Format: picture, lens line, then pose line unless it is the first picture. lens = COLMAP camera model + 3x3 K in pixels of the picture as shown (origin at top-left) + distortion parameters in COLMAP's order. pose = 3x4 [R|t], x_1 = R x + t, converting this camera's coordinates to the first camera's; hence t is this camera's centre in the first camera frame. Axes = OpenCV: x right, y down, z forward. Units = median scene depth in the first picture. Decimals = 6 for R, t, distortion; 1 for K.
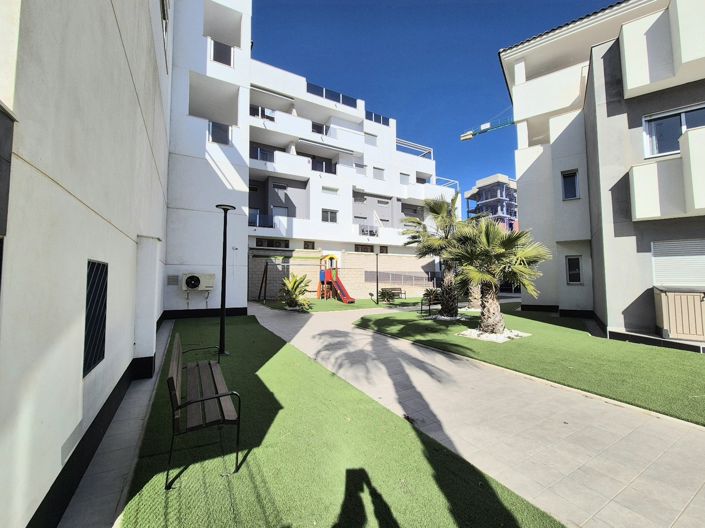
lens RADIAL K [[288.4, 0, 350.8], [0, 288.4, 261.9], [0, 0, 1]] dist [-0.001830, -0.000281]
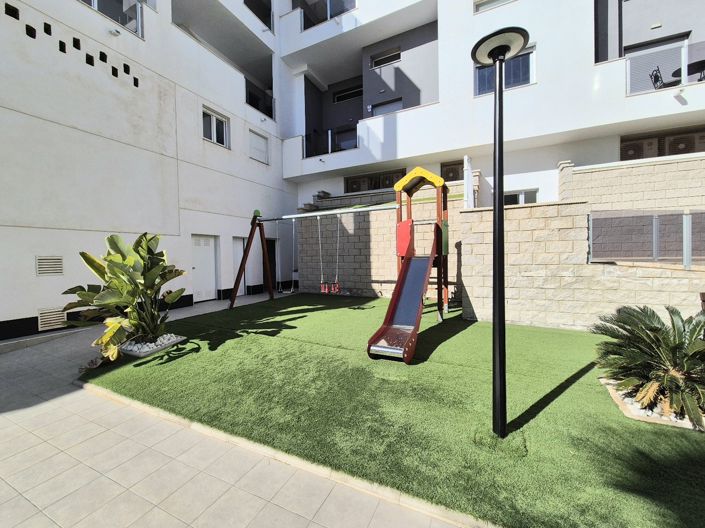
lens RADIAL K [[288.4, 0, 351.5], [0, 288.4, 262.2], [0, 0, 1]] dist [-0.001830, -0.000281]
pose [[0.563290, 0.011341, -0.826181, 0.120992], [0.061242, 0.996582, 0.055435, 0.043491], [0.823986, -0.081823, 0.560671, 0.663794]]
